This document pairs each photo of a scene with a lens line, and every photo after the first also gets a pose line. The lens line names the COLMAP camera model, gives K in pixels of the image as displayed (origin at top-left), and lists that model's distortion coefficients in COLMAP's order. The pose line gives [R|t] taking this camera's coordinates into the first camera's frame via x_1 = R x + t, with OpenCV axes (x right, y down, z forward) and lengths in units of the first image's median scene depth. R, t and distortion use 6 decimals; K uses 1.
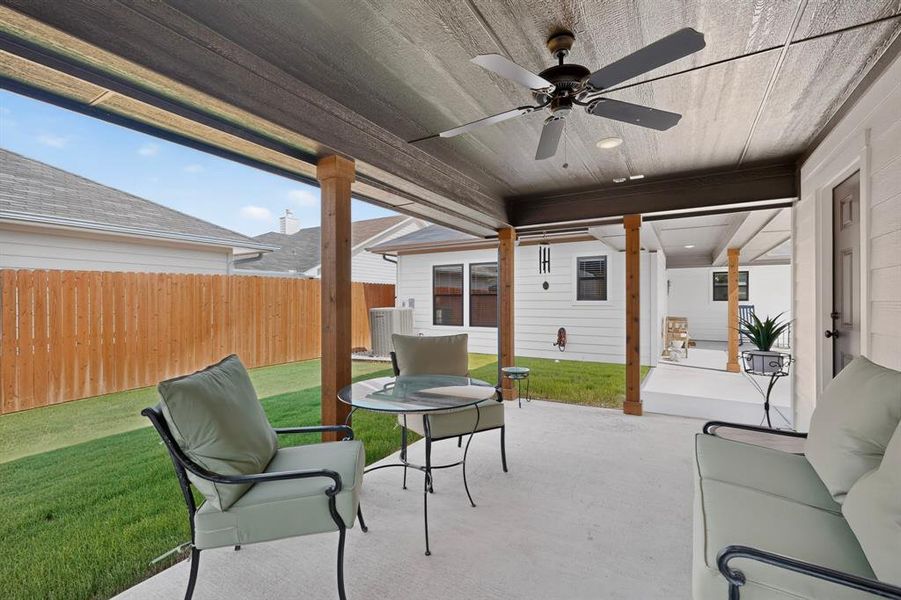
lens RADIAL K [[387.8, 0, 452.1], [0, 387.8, 301.6], [0, 0, 1]] dist [-0.017252, -0.000167]
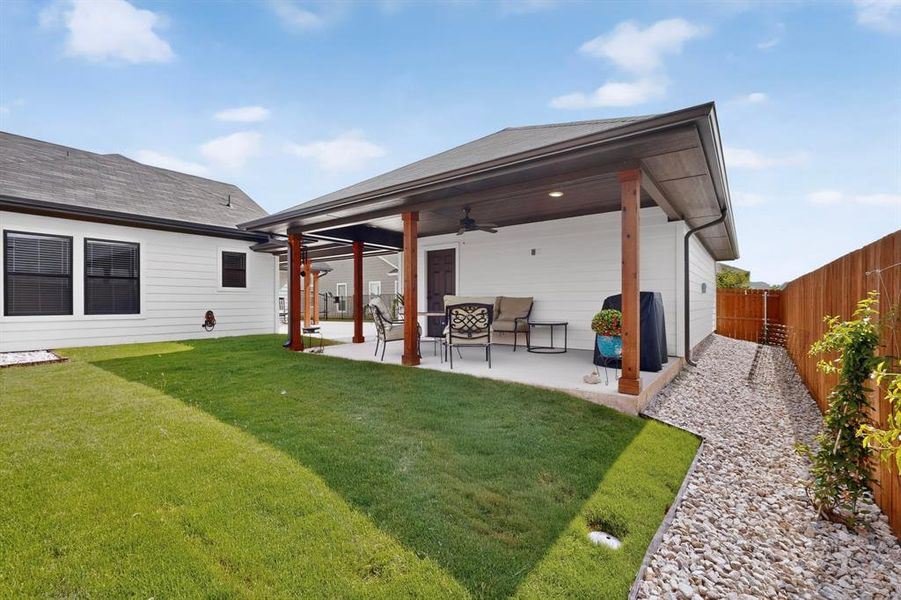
lens RADIAL K [[387.8, 0, 451.0], [0, 387.8, 299.5], [0, 0, 1]] dist [-0.017252, -0.000167]
pose [[0.103183, 0.003963, 0.994655, -0.773281], [-0.006507, 0.999973, -0.003309, 0.034209], [-0.994641, -0.006131, 0.103206, 0.171353]]
